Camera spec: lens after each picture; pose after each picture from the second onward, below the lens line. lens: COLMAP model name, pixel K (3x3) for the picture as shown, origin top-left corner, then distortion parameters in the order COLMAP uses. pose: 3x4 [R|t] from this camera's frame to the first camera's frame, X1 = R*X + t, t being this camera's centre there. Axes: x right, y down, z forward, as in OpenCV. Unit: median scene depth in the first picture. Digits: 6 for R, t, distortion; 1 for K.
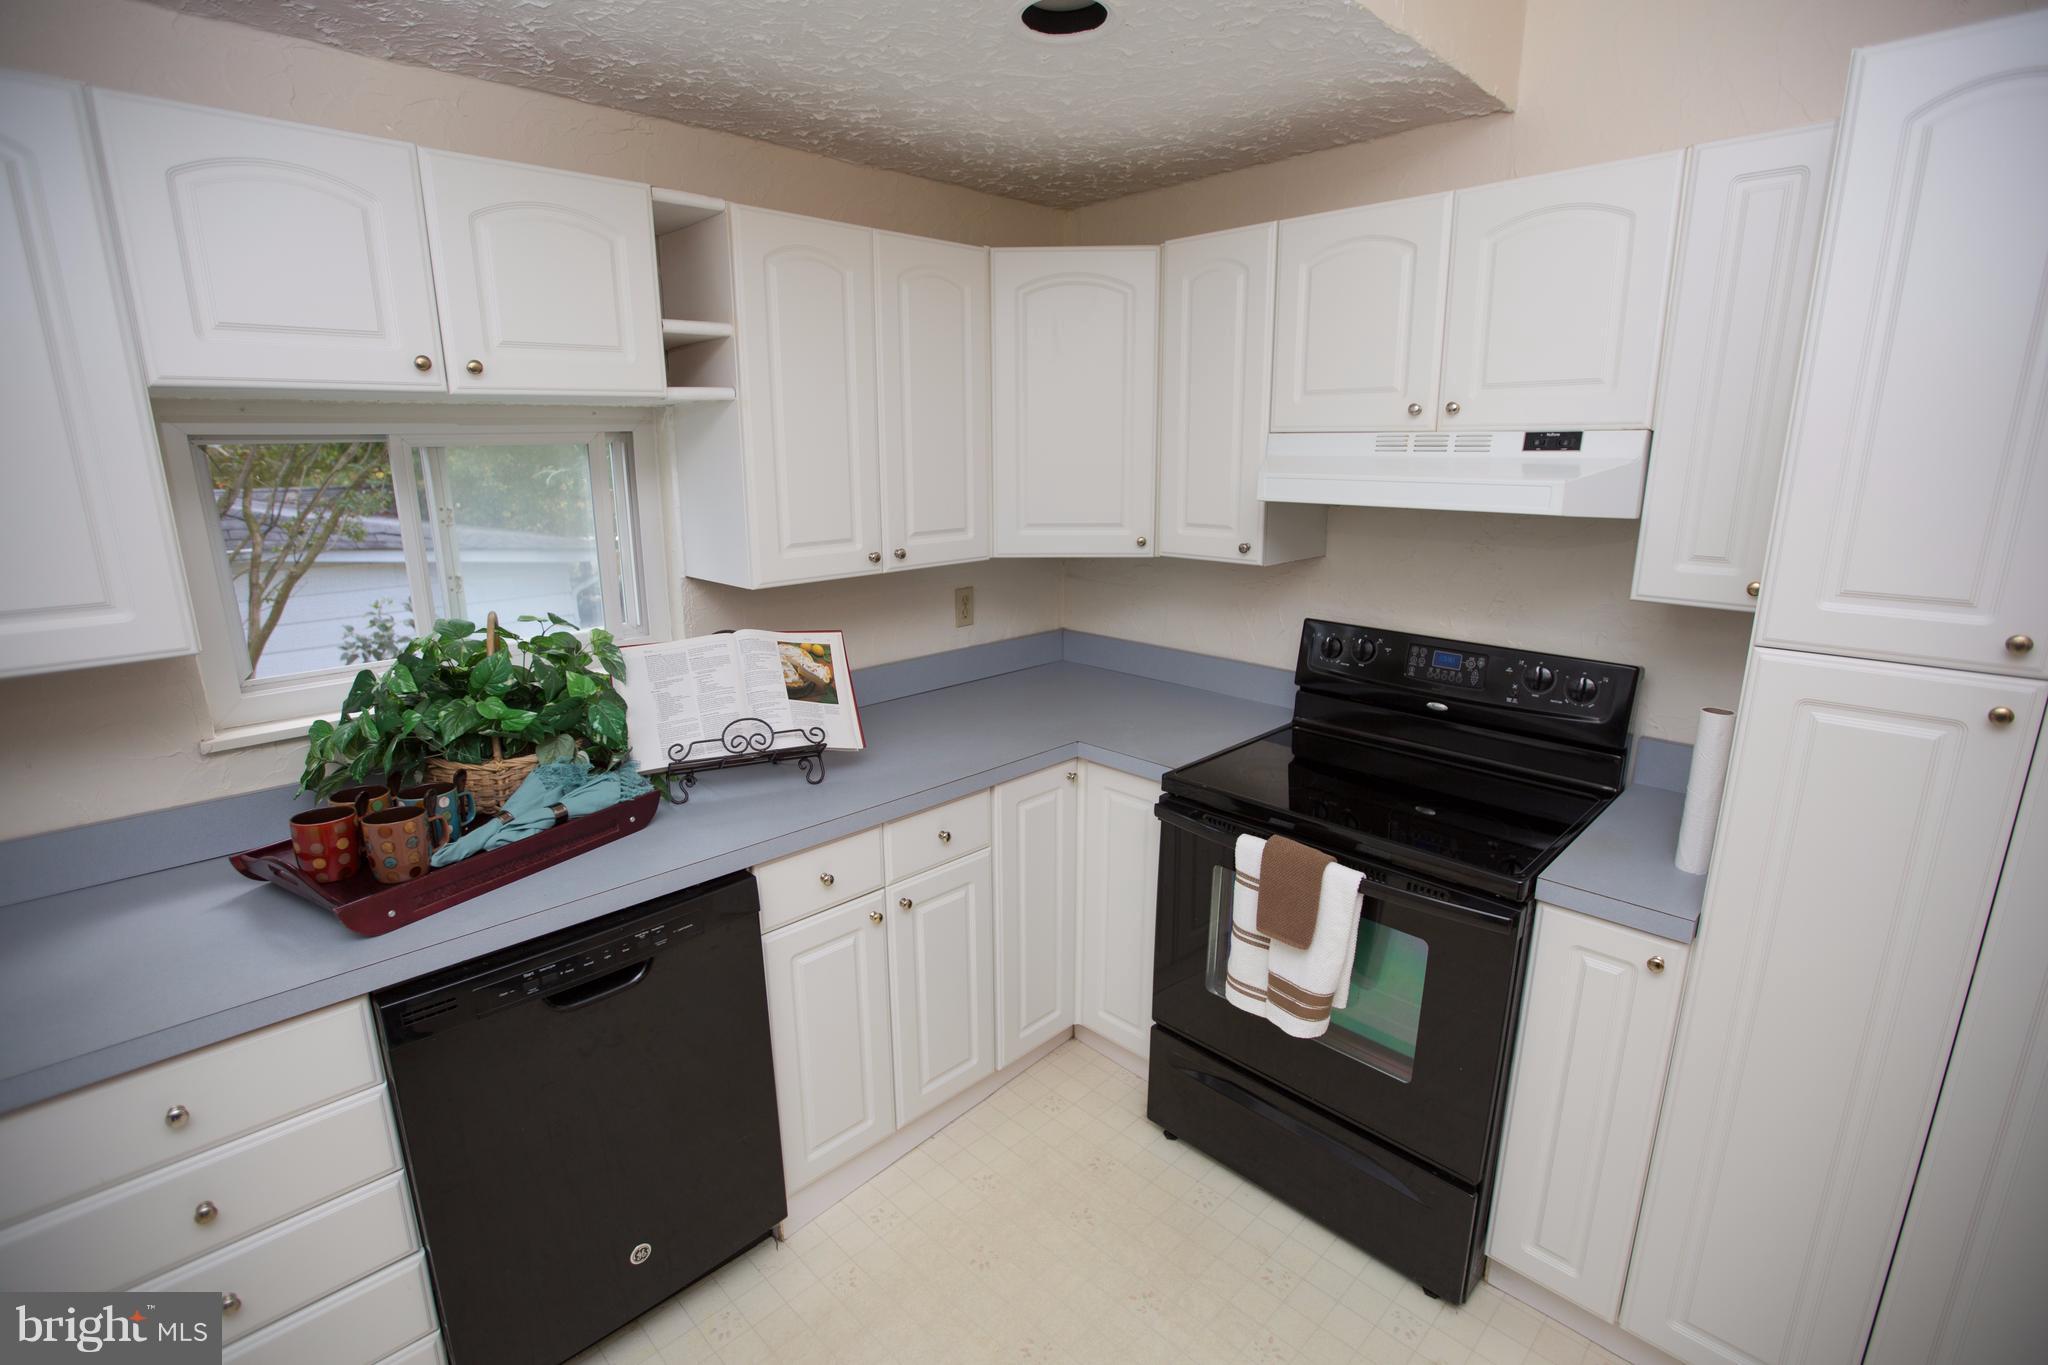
lens RADIAL K [[949.4, 0, 1010.3], [0, 949.4, 684.0], [0, 0, 1]] dist [-0.062229, 0.000118]
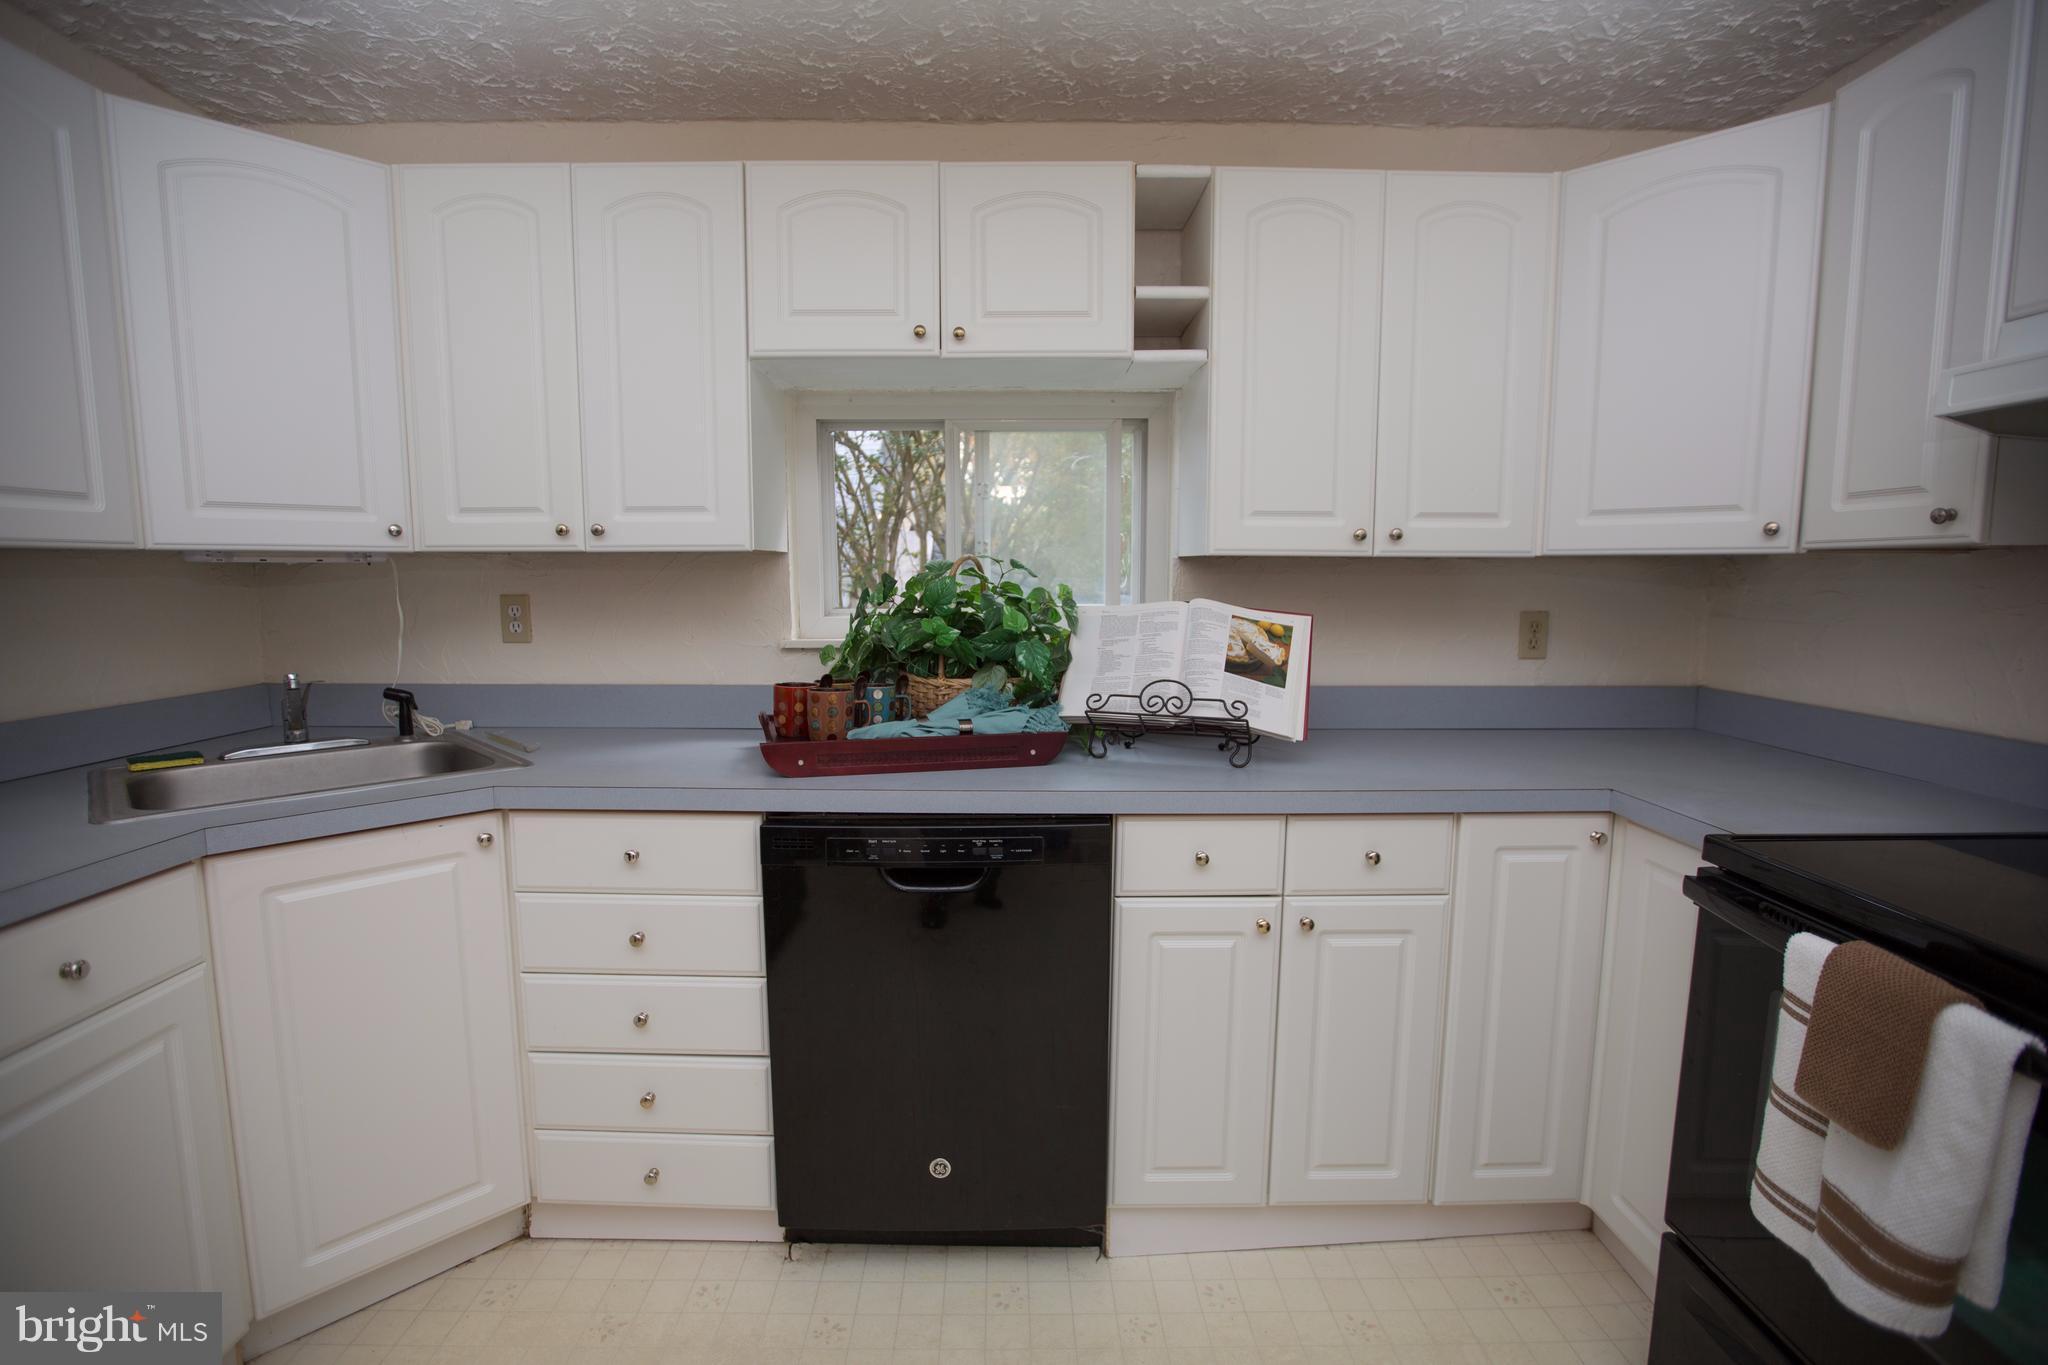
lens RADIAL K [[935.0, 0, 1014.1], [0, 935.0, 679.8], [0, 0, 1]] dist [-0.055451, 0.019763]
pose [[0.719631, 0.086326, -0.688969, 0.262936], [-0.175070, 0.982743, -0.059727, 0.121394], [0.671924, 0.163599, 0.722325, 0.212192]]
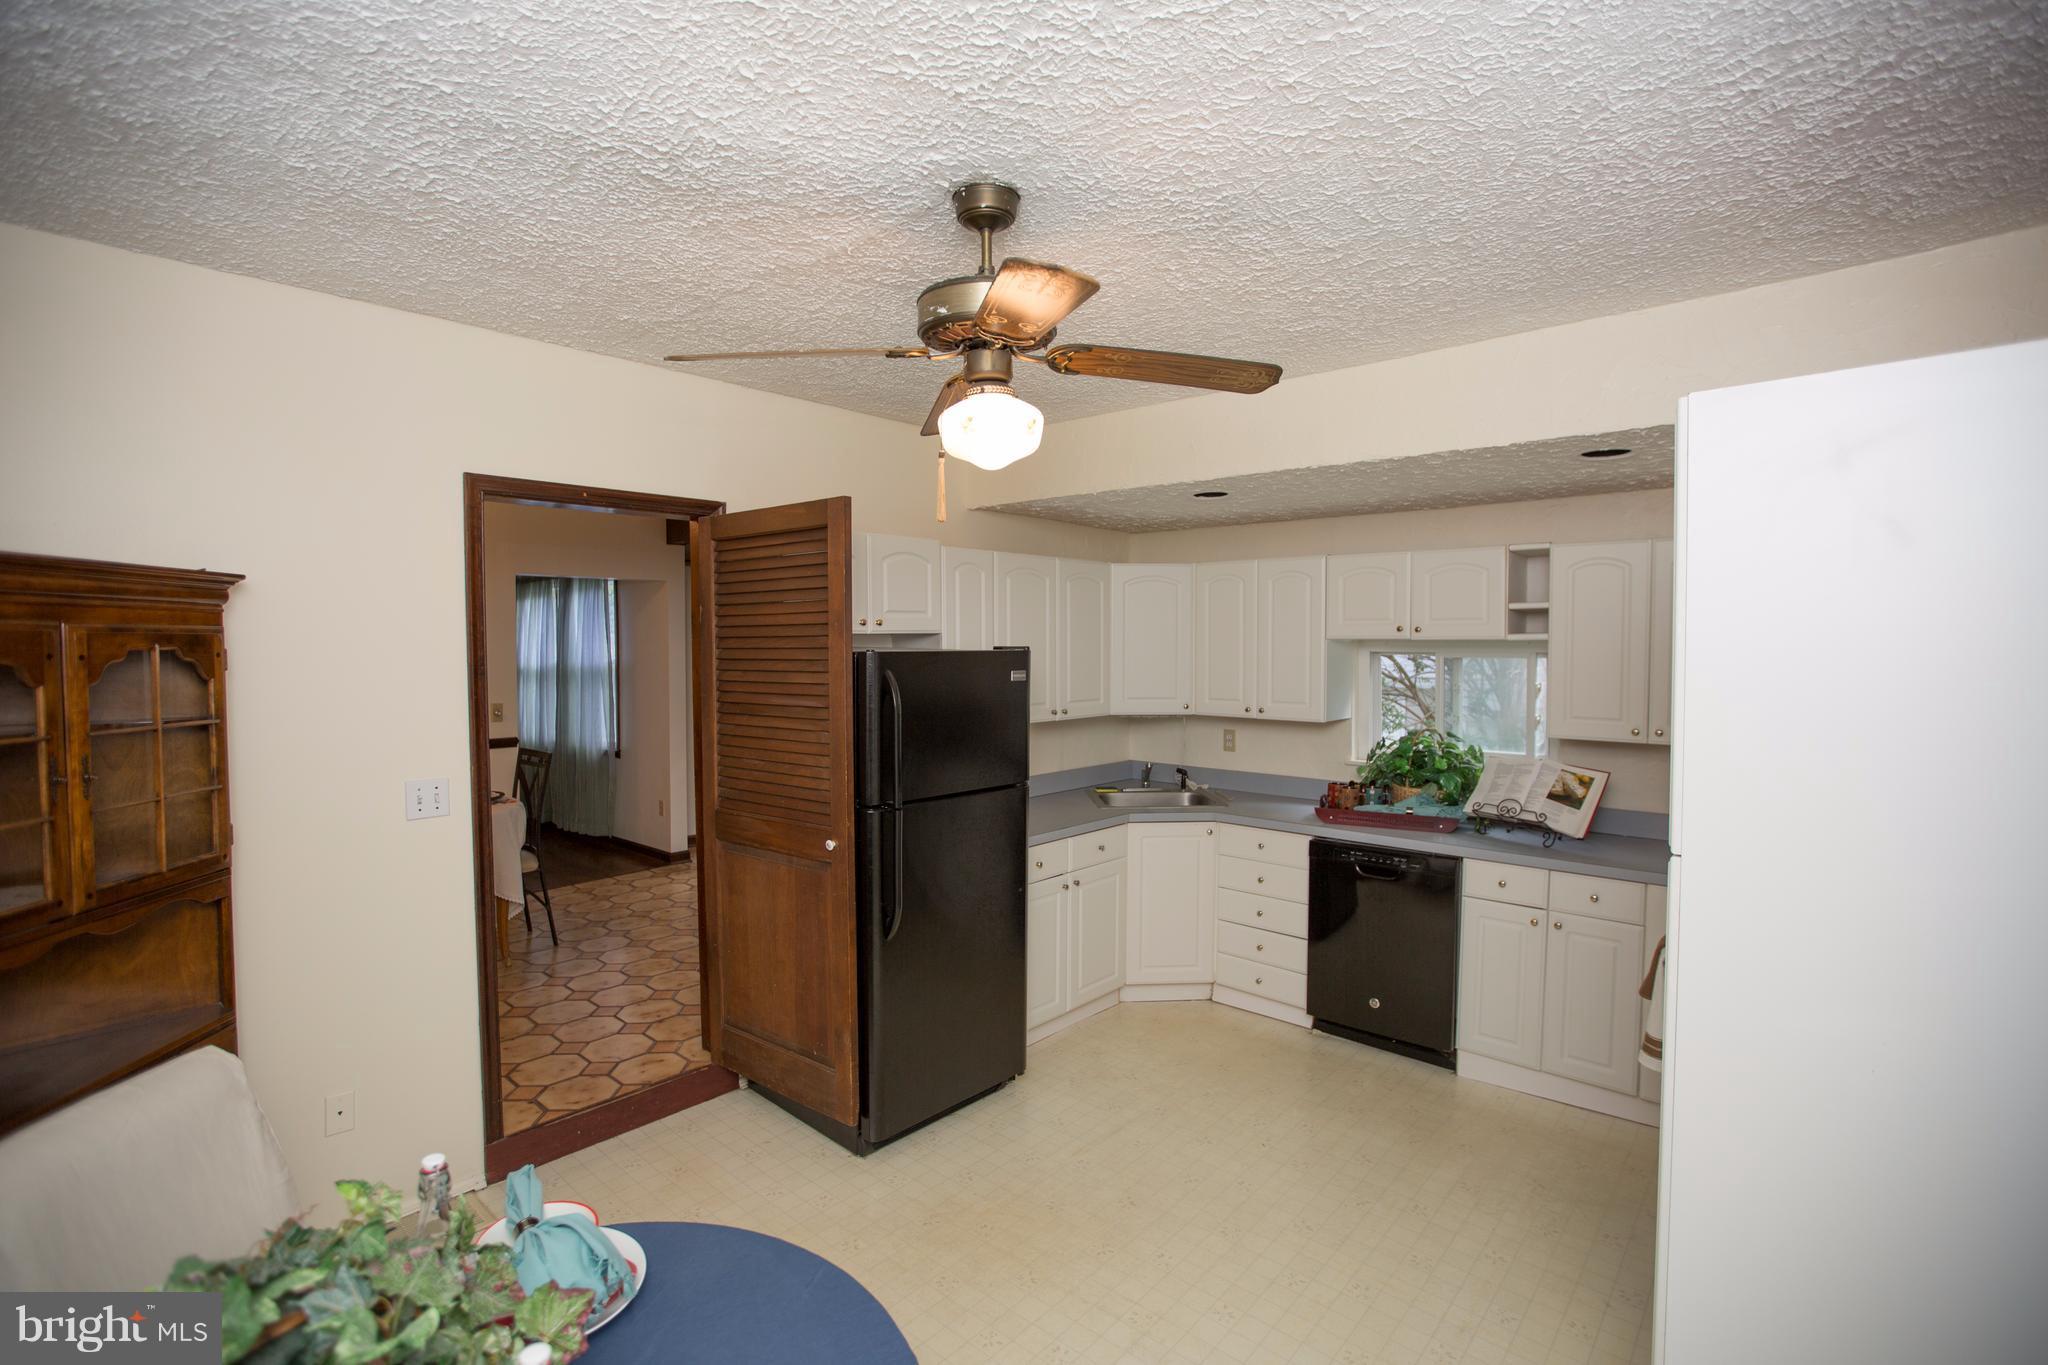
lens RADIAL K [[952.4, 0, 1001.8], [0, 952.4, 674.9], [0, 0, 1]] dist [-0.052808, 0.022203]
pose [[0.050937, 0.045274, -0.997675, 1.598783], [-0.239912, 0.970274, 0.031782, -0.021676], [0.969457, 0.237736, 0.060285, -0.199114]]
